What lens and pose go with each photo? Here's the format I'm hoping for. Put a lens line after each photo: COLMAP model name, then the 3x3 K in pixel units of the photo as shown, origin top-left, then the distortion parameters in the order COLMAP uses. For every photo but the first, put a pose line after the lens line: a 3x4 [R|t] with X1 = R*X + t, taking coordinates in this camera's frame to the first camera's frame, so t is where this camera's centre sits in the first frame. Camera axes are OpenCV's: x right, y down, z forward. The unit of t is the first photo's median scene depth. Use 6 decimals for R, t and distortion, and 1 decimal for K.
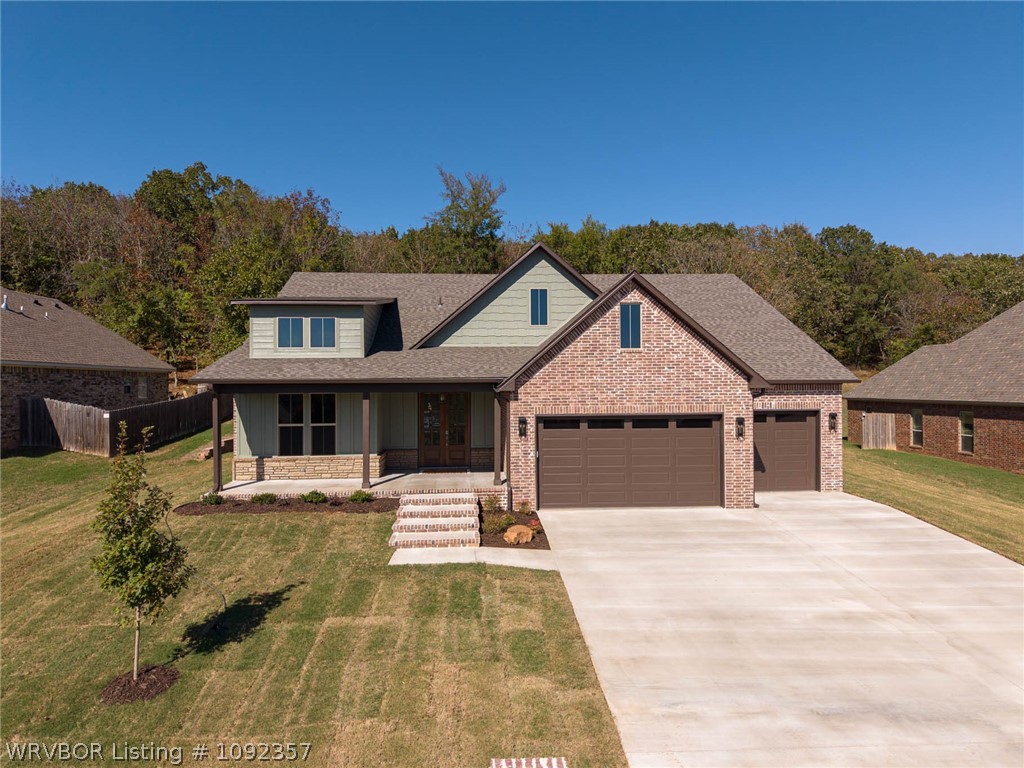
lens RADIAL K [[693.7, 0, 509.9], [0, 693.7, 383.6], [0, 0, 1]] dist [0.030709, -0.037103]
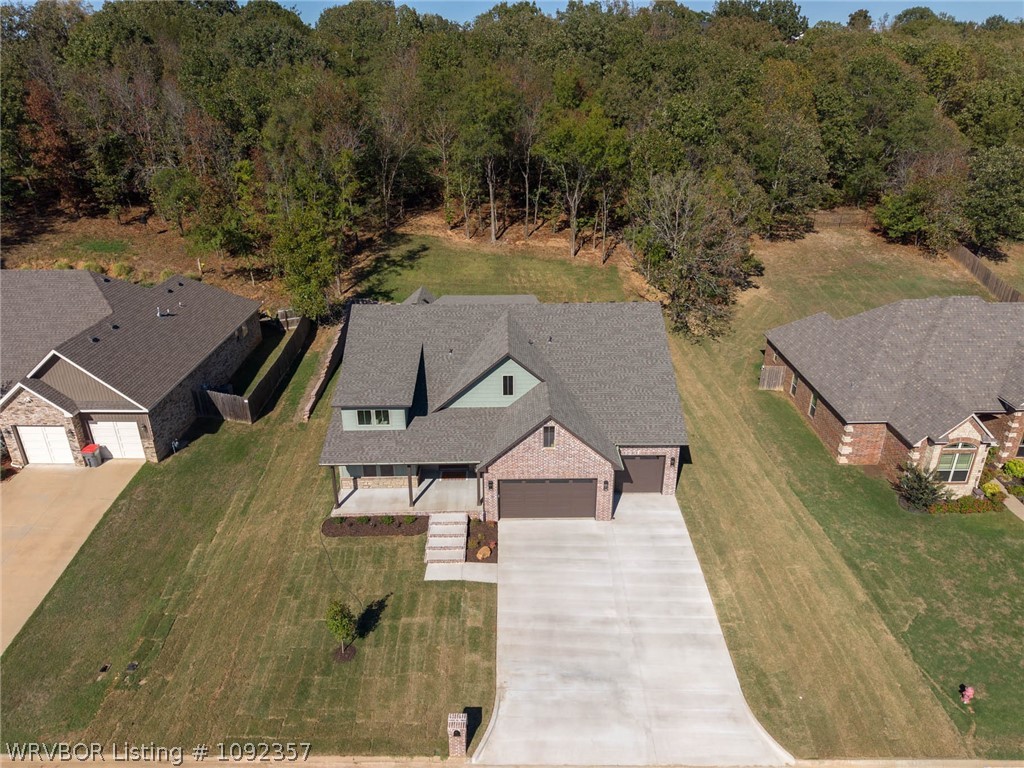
lens RADIAL K [[745.1, 0, 510.5], [0, 745.1, 378.1], [0, 0, 1]] dist [0.034124, -0.007337]
pose [[0.998156, 0.025443, -0.055109, 0.176100], [-0.000981, 0.914551, 0.404470, -1.025363], [0.060691, -0.403670, 0.912889, -0.749568]]
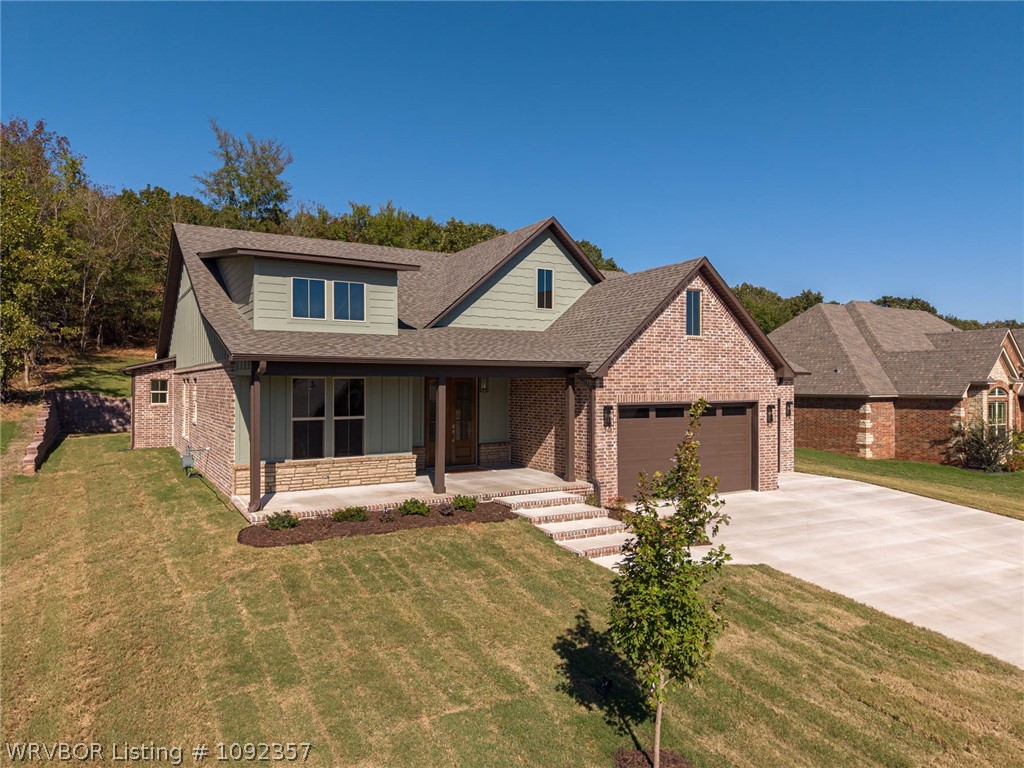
lens RADIAL K [[693.7, 0, 513.5], [0, 693.7, 385.7], [0, 0, 1]] dist [0.030709, -0.037103]
pose [[0.891592, 0.007235, 0.452782, -0.500737], [-0.009715, 0.999948, 0.003152, 0.019914], [-0.452736, -0.007209, 0.891616, 0.232018]]
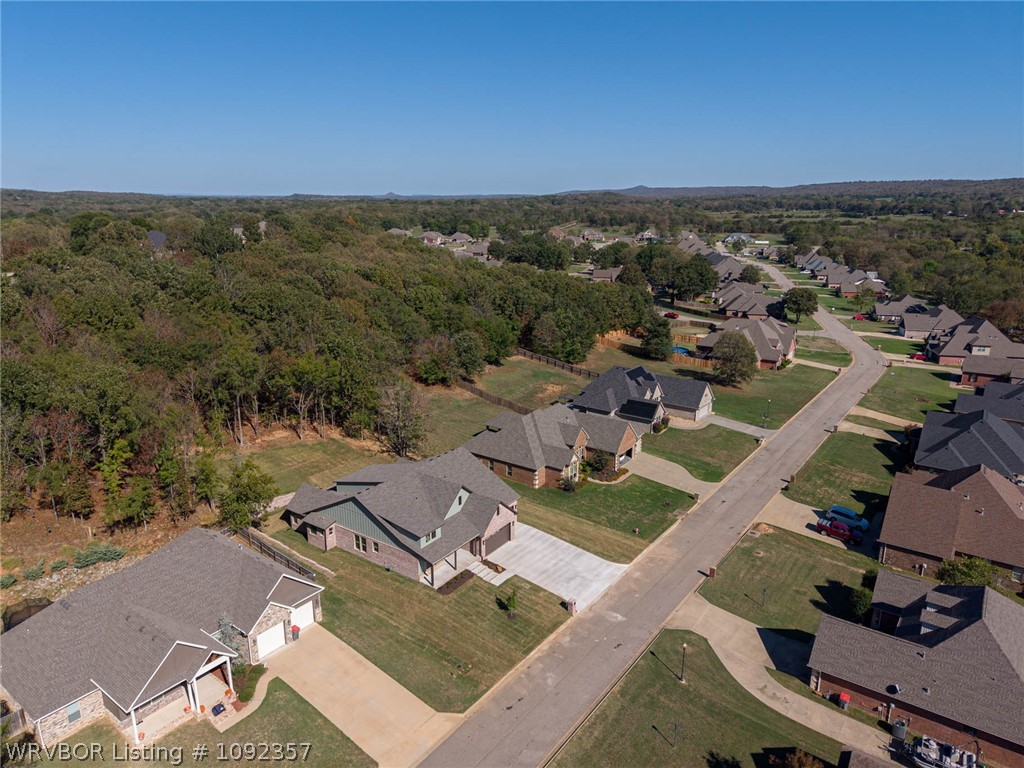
lens RADIAL K [[693.7, 0, 514.1], [0, 693.7, 378.2], [0, 0, 1]] dist [0.030709, -0.037103]
pose [[0.632619, -0.195852, 0.749290, -2.854323], [-0.012164, 0.964864, 0.262469, -2.026782], [-0.774368, -0.175158, 0.608008, -1.573018]]
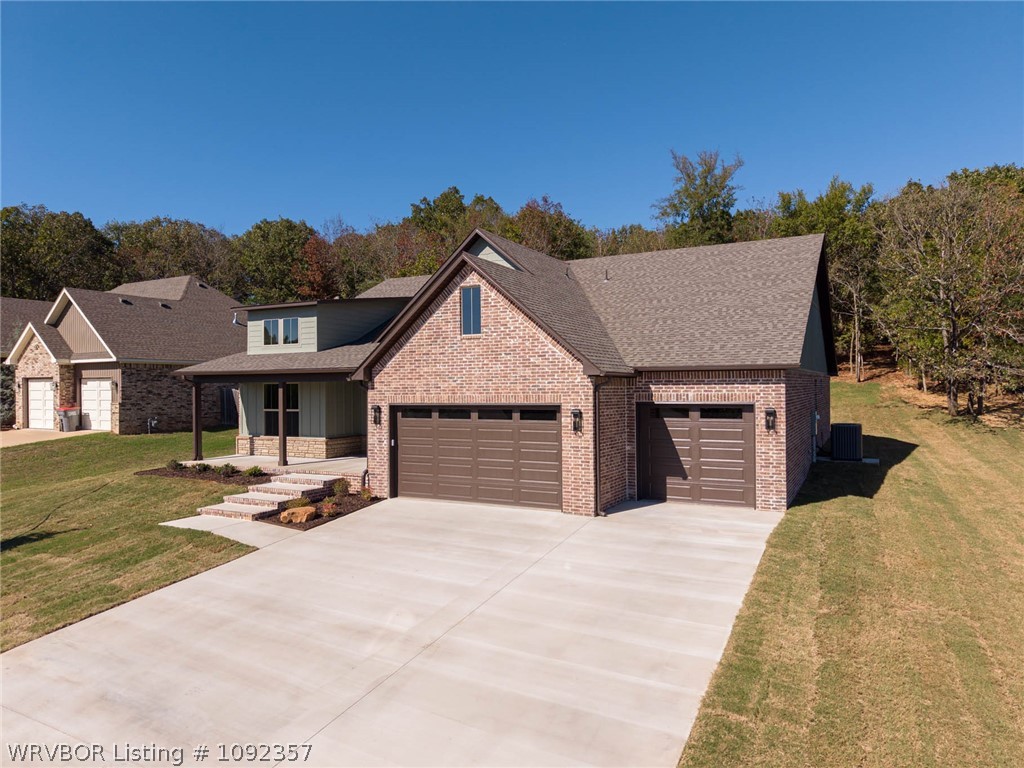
lens RADIAL K [[693.7, 0, 507.0], [0, 693.7, 380.6], [0, 0, 1]] dist [0.030709, -0.037103]
pose [[0.845171, -0.004784, -0.534474, 0.717024], [0.005250, 0.999986, -0.000648, 0.012911], [0.534470, -0.002258, 0.845185, 0.229369]]
